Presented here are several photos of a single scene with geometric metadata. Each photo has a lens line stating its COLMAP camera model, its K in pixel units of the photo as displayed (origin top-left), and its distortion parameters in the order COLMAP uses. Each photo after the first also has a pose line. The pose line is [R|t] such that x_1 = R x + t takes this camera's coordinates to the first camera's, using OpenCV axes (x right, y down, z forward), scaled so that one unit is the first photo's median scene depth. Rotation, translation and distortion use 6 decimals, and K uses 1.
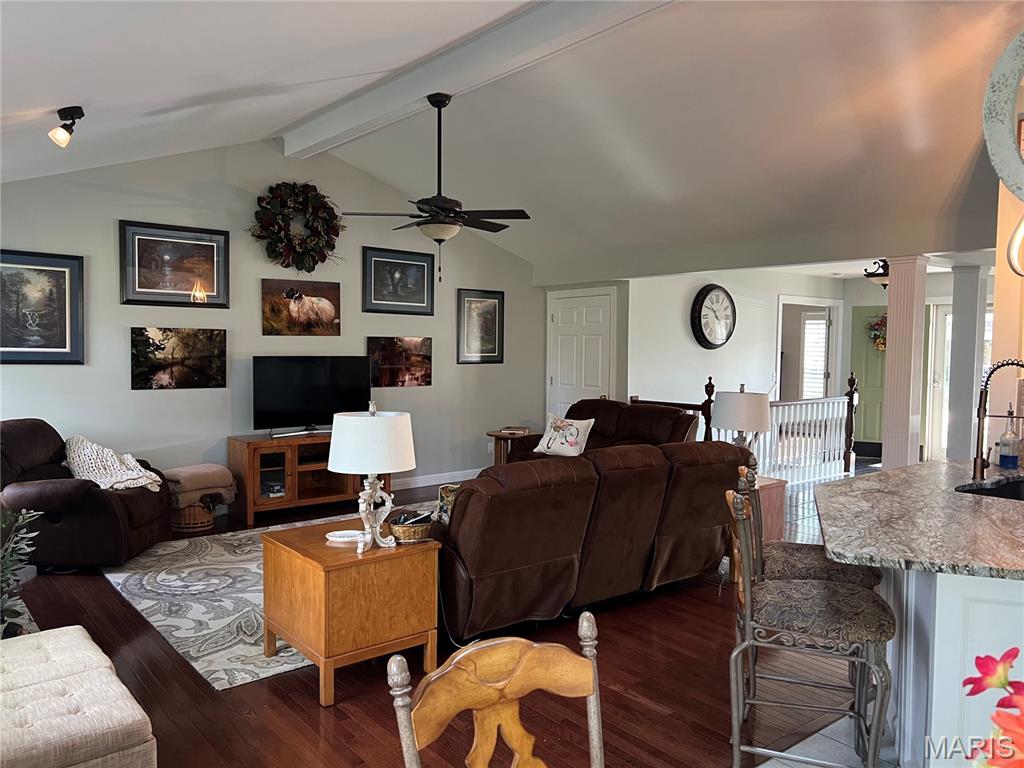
lens RADIAL K [[756.4, 0, 515.7], [0, 756.4, 380.7], [0, 0, 1]] dist [0.030154, -0.017066]
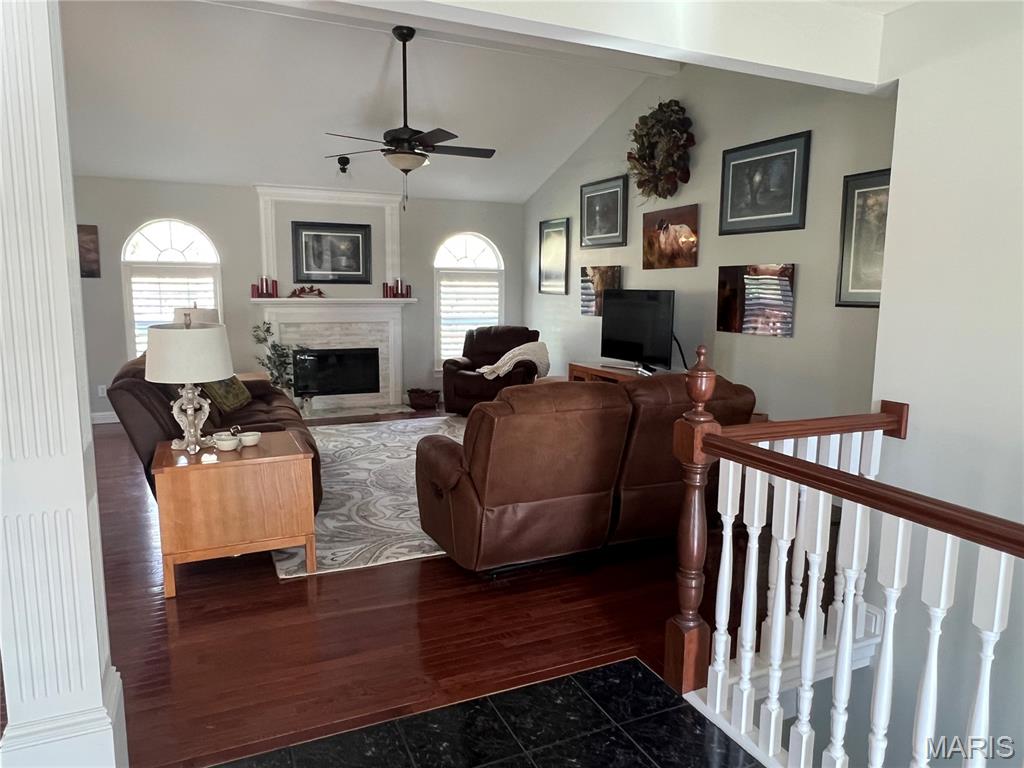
lens RADIAL K [[684.3, 0, 516.4], [0, 684.3, 383.2], [0, 0, 1]] dist [-0.006115, -0.000871]
pose [[-0.267896, 0.125135, -0.955287, 0.589684], [-0.053031, 0.988111, 0.144306, -0.031050], [0.961987, 0.089319, -0.258075, 1.044193]]
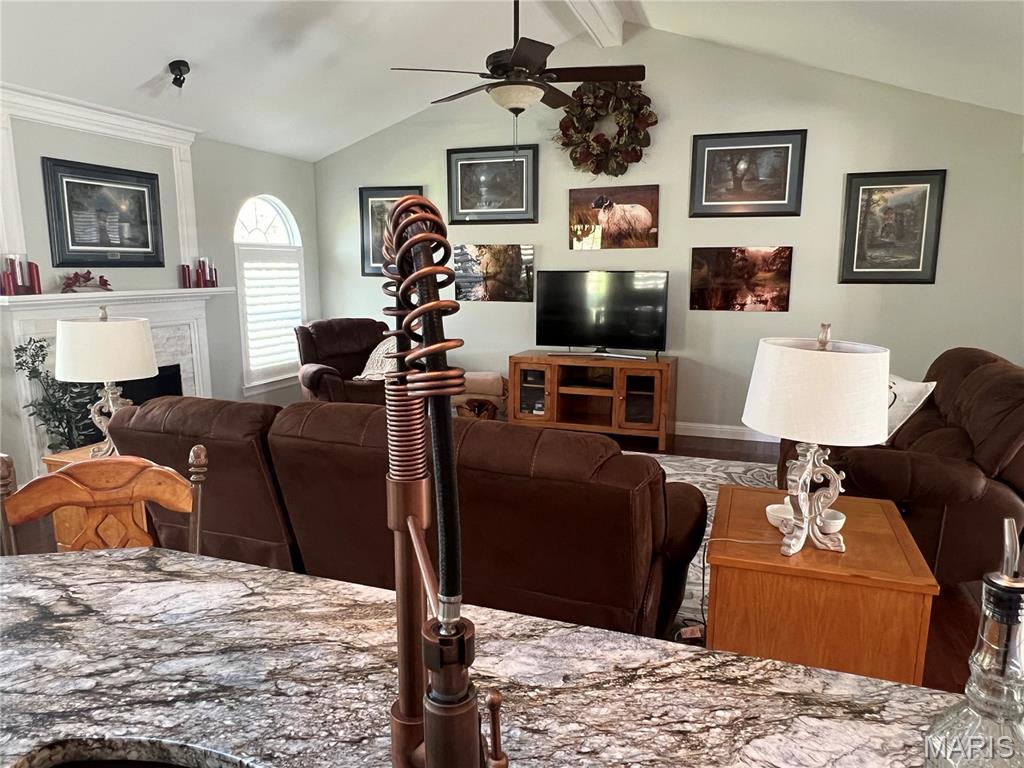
lens RADIAL K [[684.3, 0, 509.1], [0, 684.3, 388.2], [0, 0, 1]] dist [-0.006115, -0.000871]
pose [[0.495792, 0.144036, -0.856414, 0.385646], [-0.034396, 0.988633, 0.146362, -0.009315], [0.867760, -0.043108, 0.495110, 0.473545]]
